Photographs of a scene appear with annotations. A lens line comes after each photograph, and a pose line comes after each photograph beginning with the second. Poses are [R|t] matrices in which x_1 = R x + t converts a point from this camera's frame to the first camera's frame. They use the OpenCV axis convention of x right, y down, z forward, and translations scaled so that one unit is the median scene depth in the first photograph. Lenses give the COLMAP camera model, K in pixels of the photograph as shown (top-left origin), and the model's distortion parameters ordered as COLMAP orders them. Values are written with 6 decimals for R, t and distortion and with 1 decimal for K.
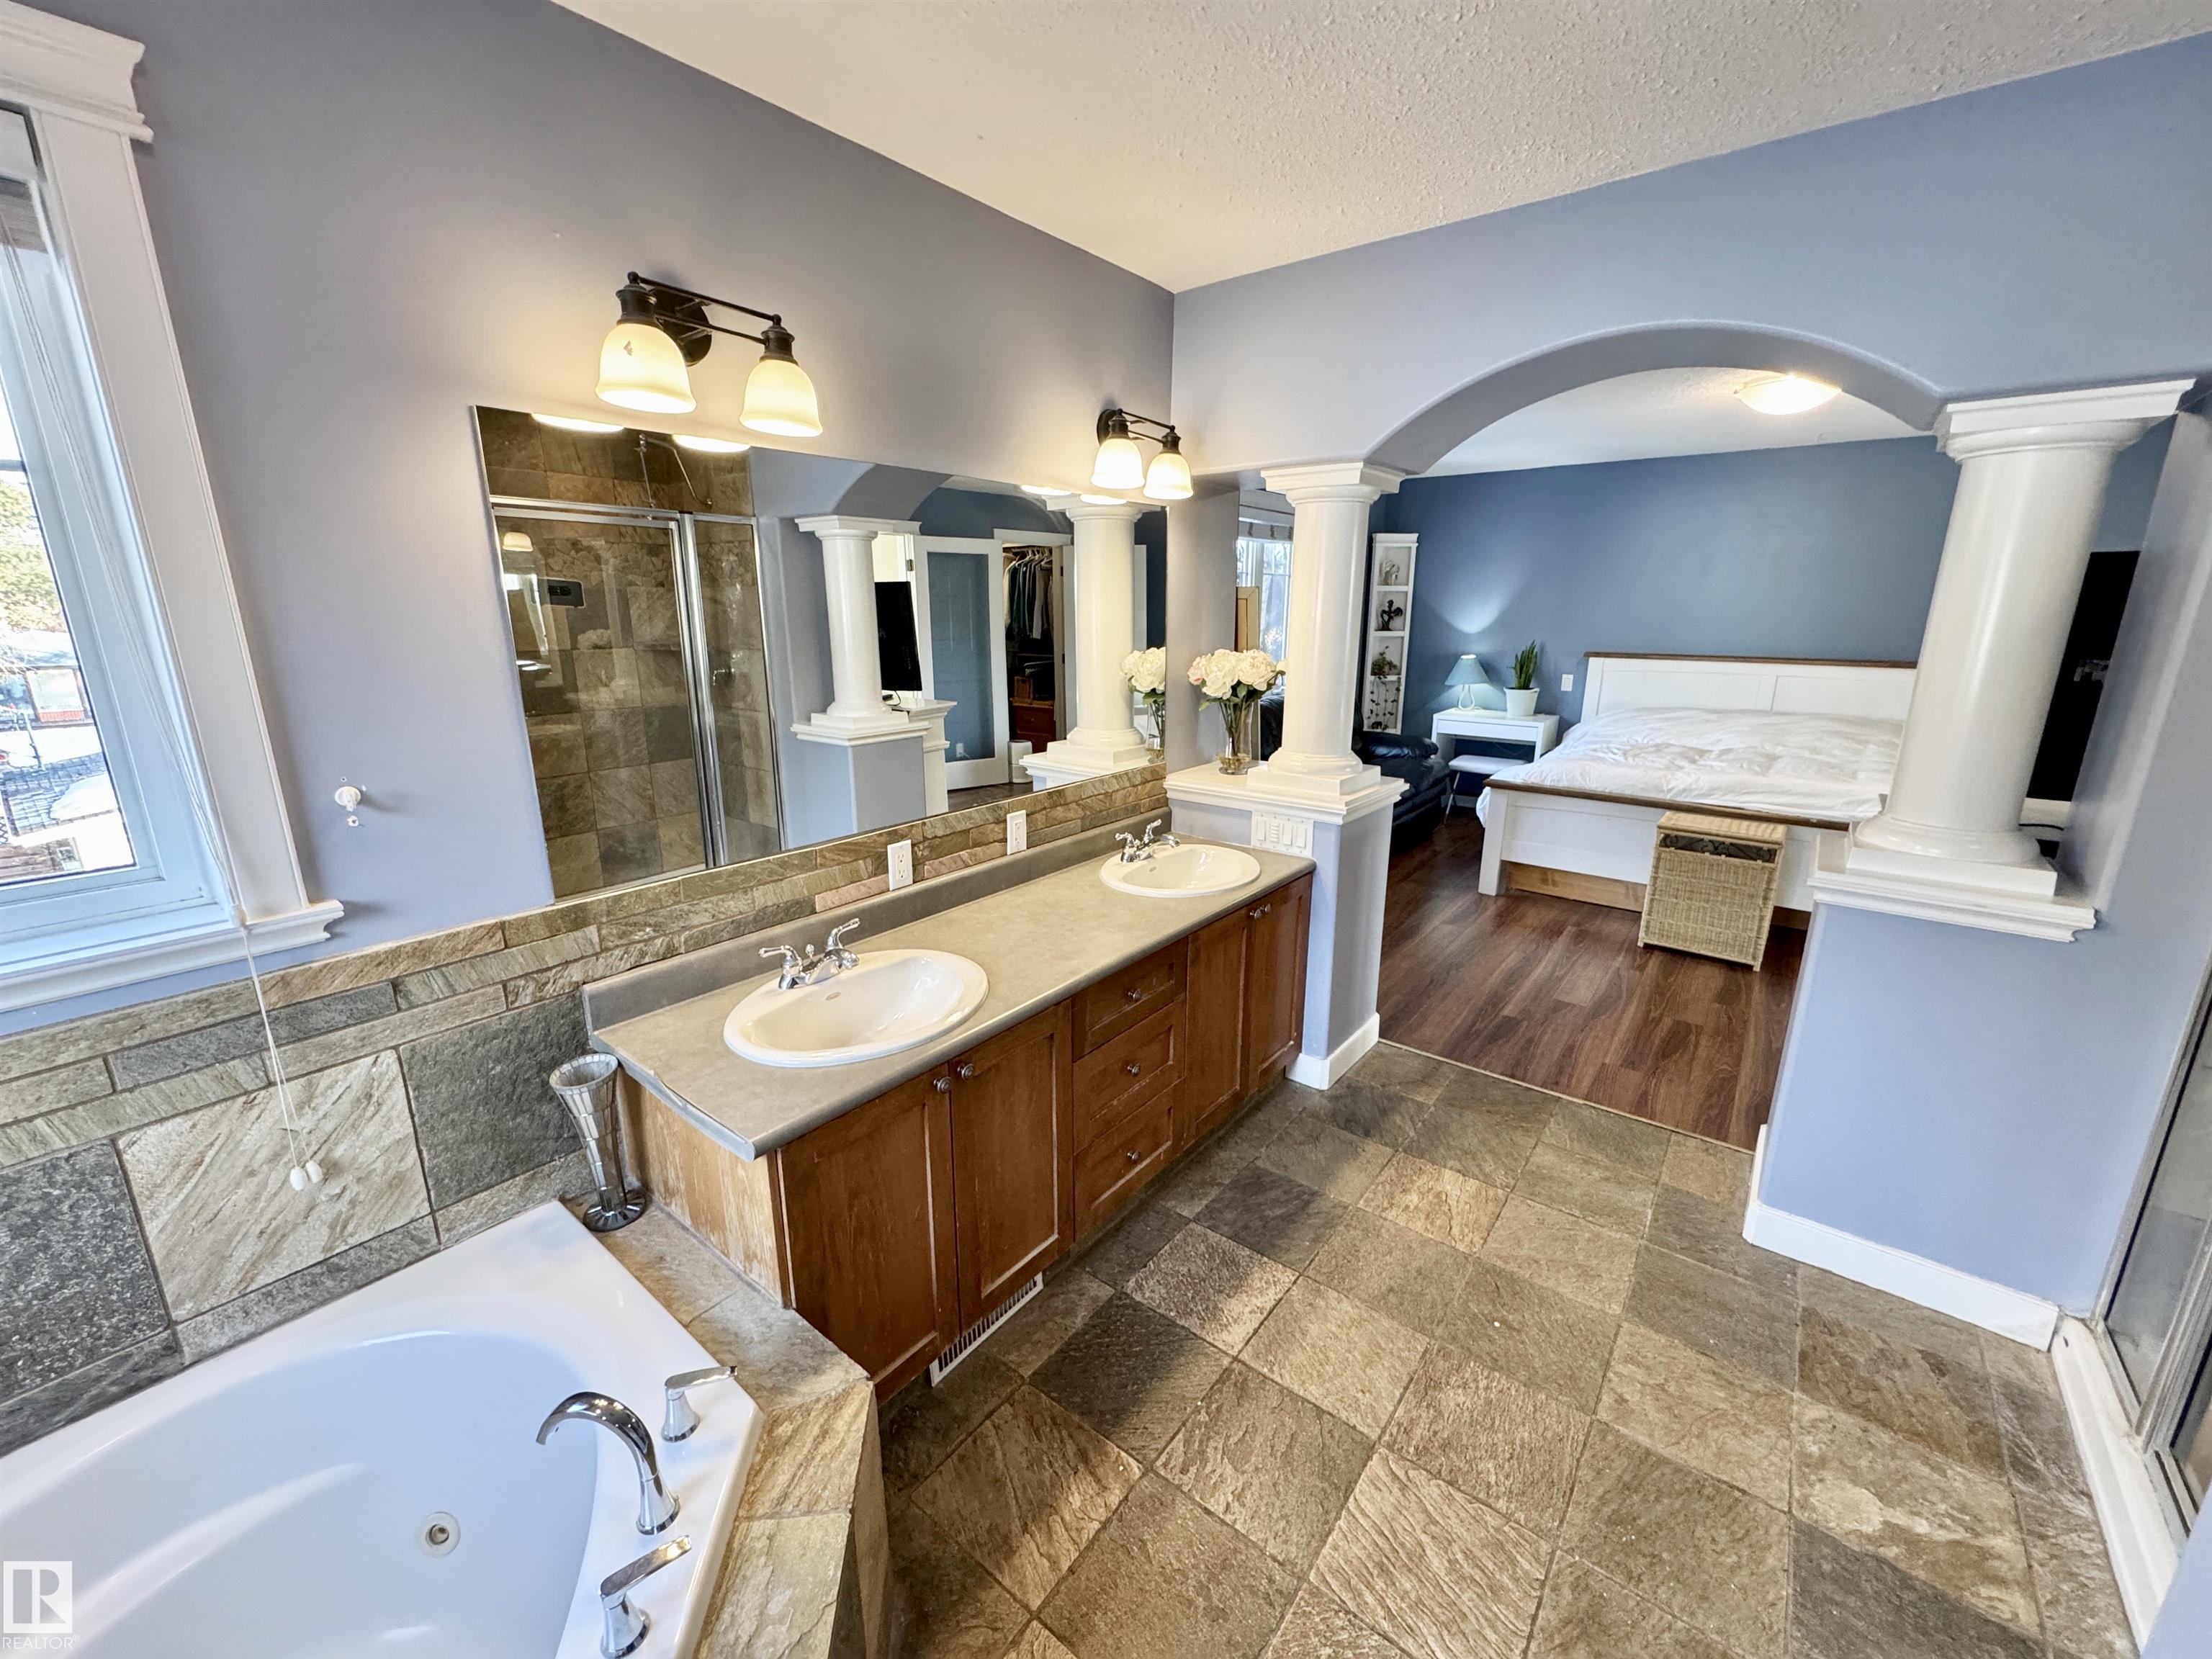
lens RADIAL K [[881.8, 0, 1105.3], [0, 881.8, 828.8], [0, 0, 1]] dist [-0.002795, 0.000561]
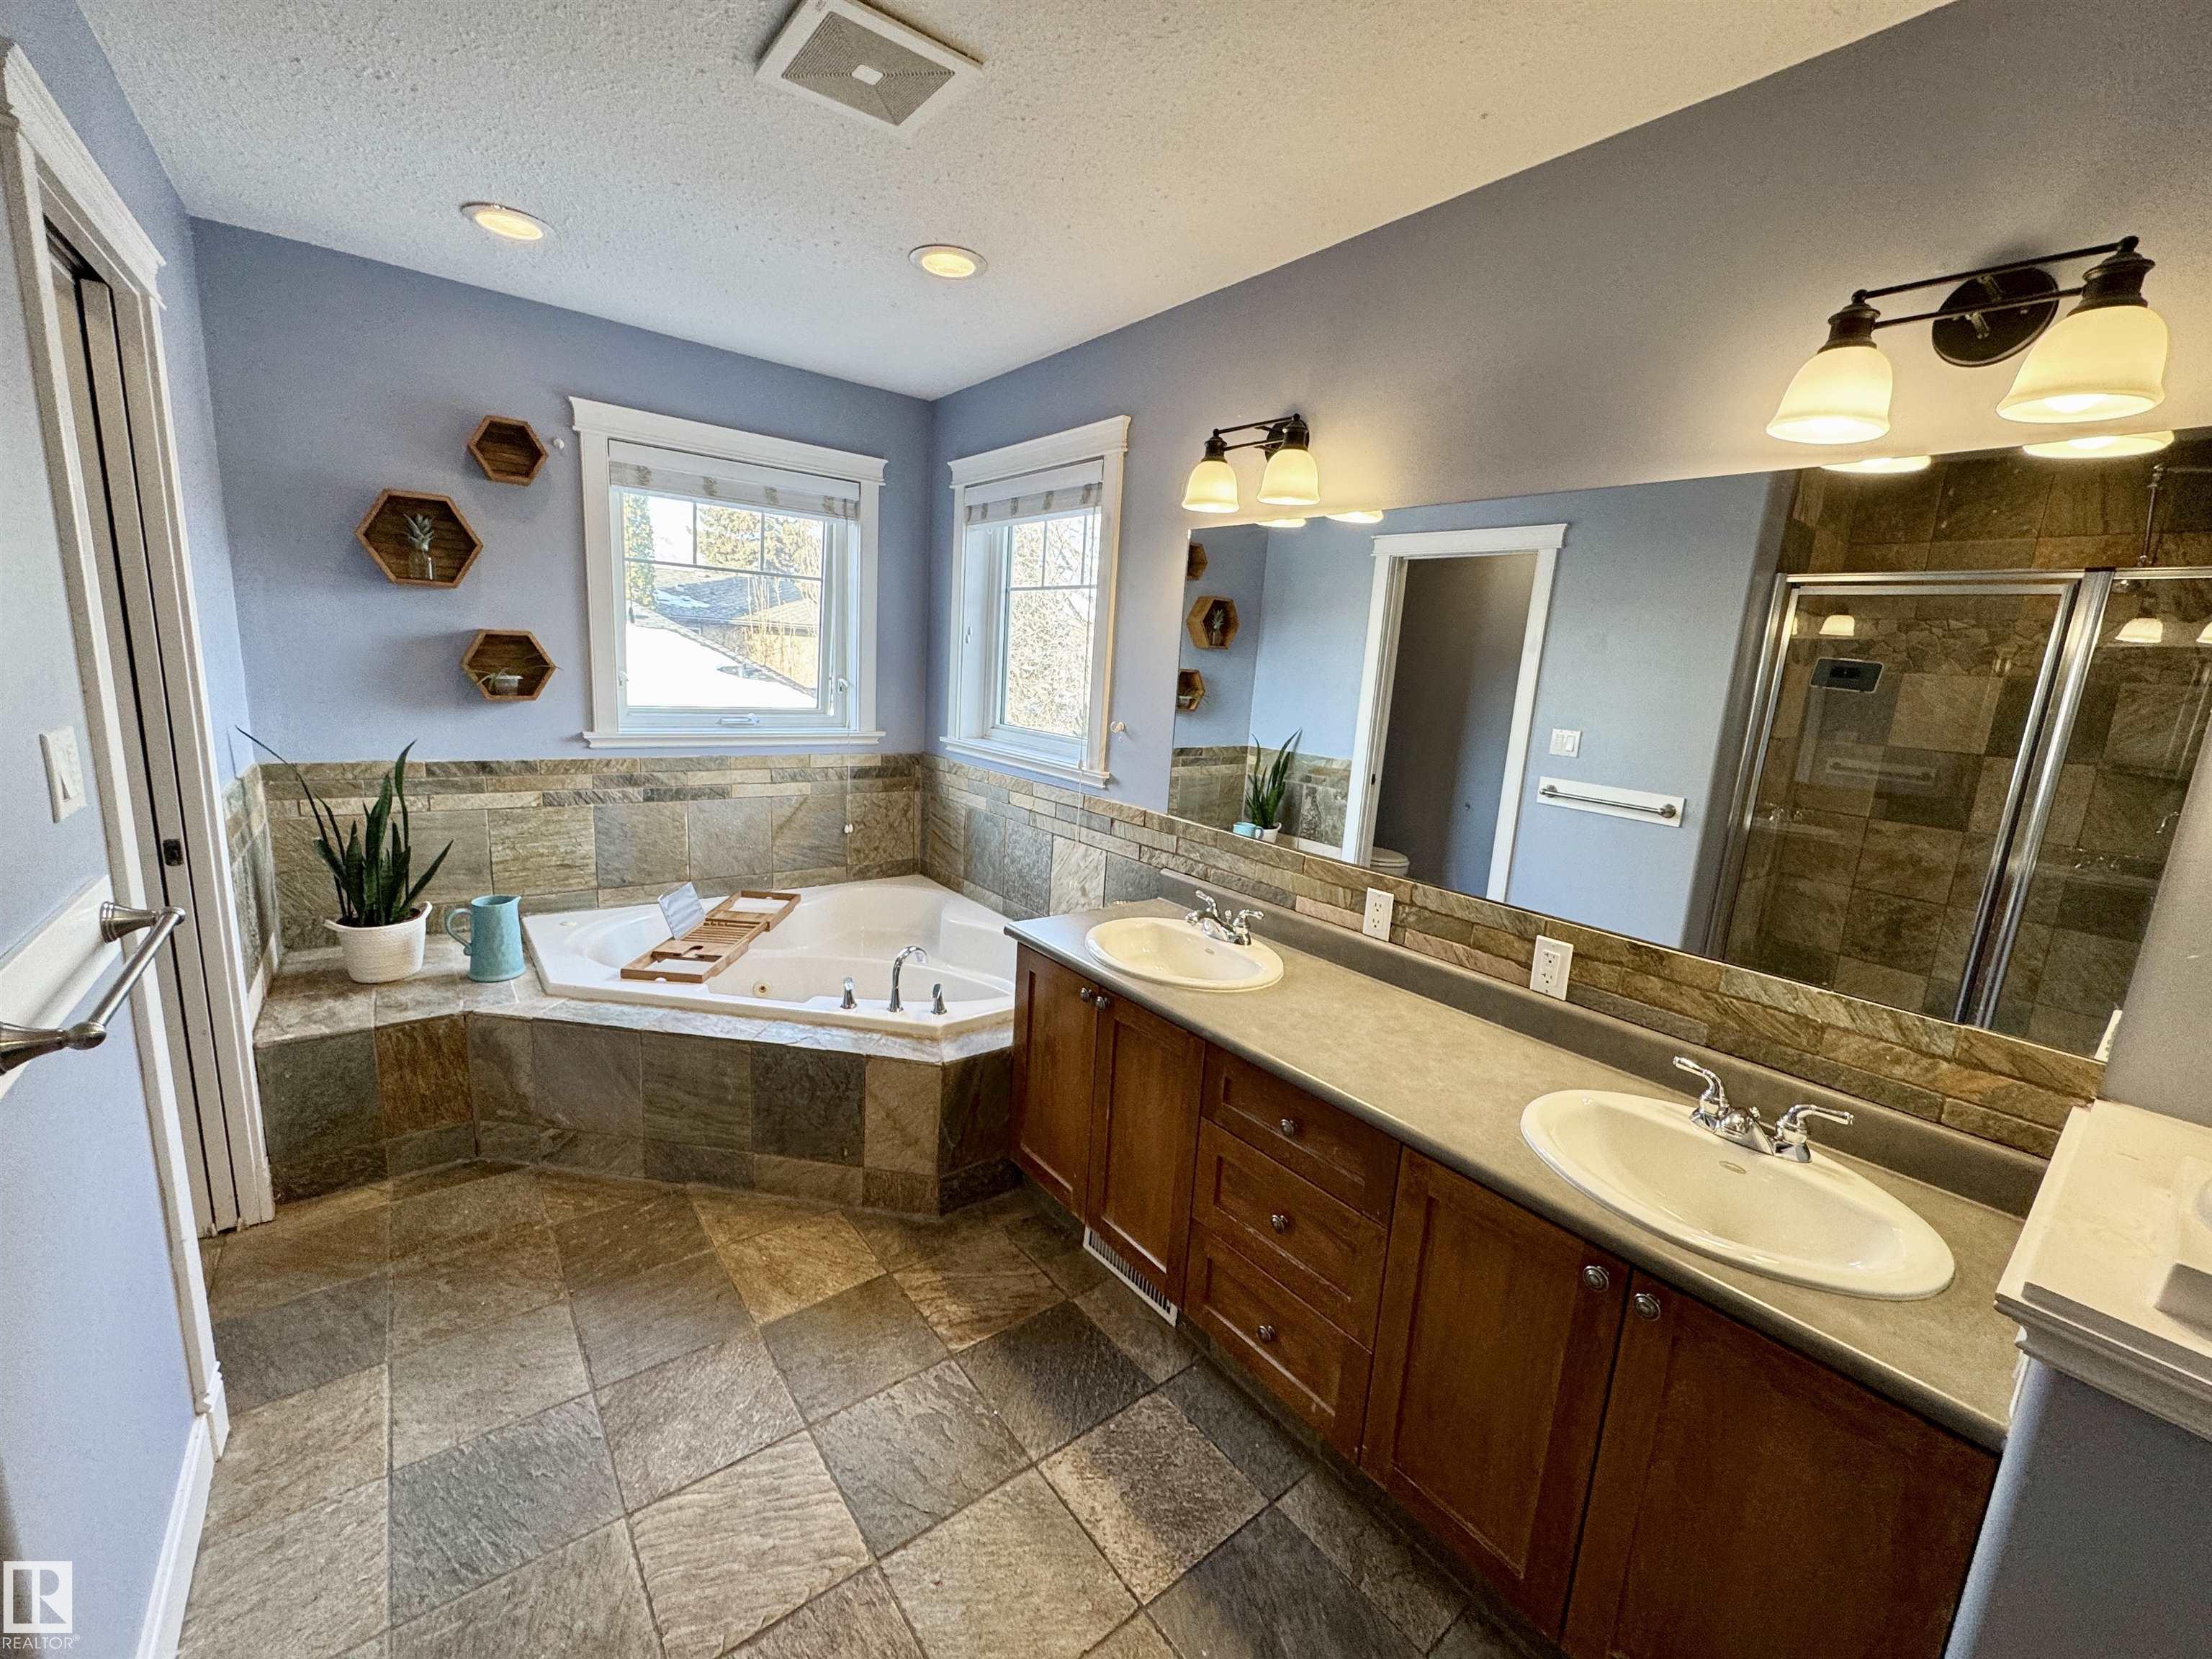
lens RADIAL K [[881.8, 0, 1103.2], [0, 881.8, 830.9], [0, 0, 1]] dist [-0.002795, 0.000561]
pose [[-0.230089, 0.173500, -0.957579, 0.846543], [-0.302600, 0.922447, 0.239844, -0.209006], [0.924928, 0.344949, -0.159744, 0.967117]]
